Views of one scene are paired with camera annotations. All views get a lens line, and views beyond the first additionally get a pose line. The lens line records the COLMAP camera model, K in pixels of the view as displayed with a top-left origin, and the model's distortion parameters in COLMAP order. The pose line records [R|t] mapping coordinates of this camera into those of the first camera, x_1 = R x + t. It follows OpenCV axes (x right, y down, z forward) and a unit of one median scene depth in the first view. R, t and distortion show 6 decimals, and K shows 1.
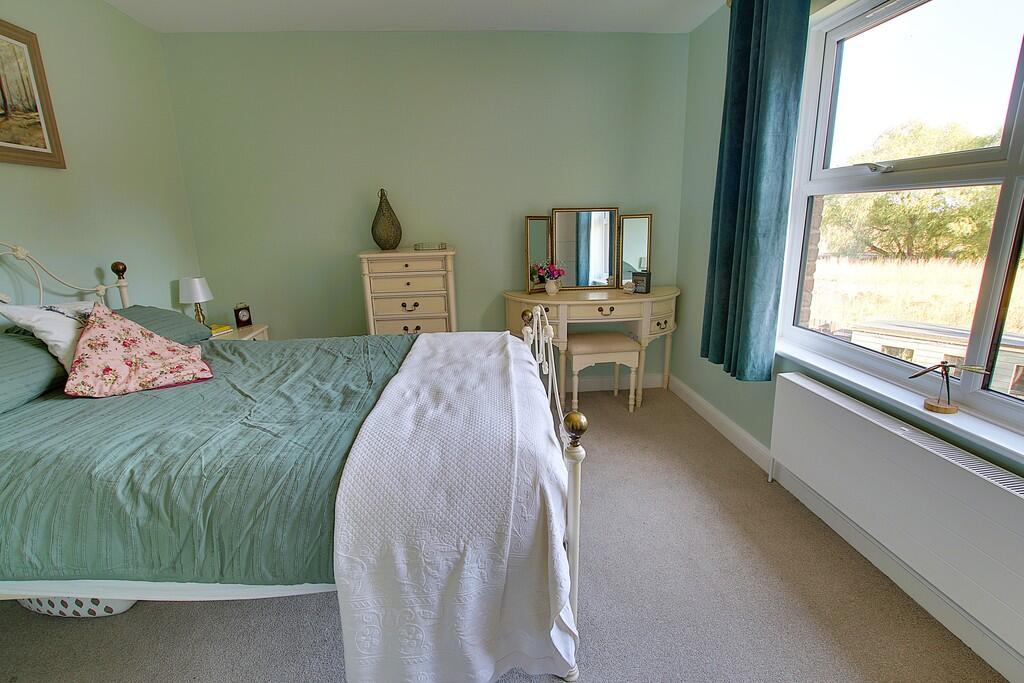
lens RADIAL K [[480.1, 0, 514.5], [0, 480.1, 343.2], [0, 0, 1]] dist [-0.029693, 0.001595]
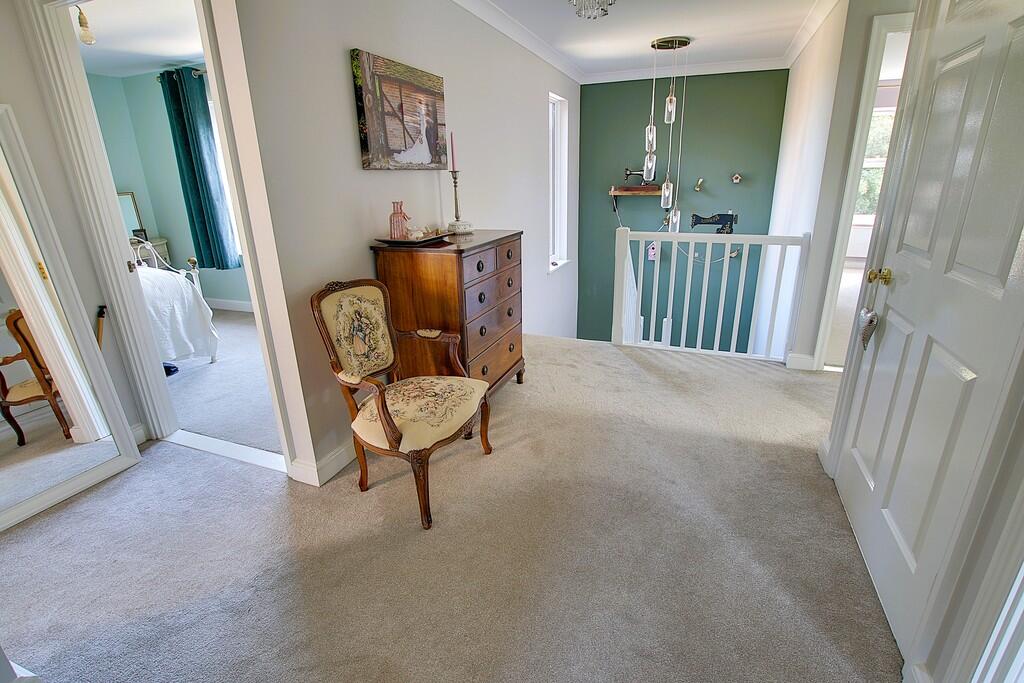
lens RADIAL K [[480.1, 0, 514.5], [0, 480.1, 343.2], [0, 0, 1]] dist [-0.029693, 0.001595]
pose [[0.448996, -0.283665, 0.847312, -0.907566], [0.241600, 0.951490, 0.190517, 0.322448], [-0.860251, 0.119170, 0.495748, -1.200588]]
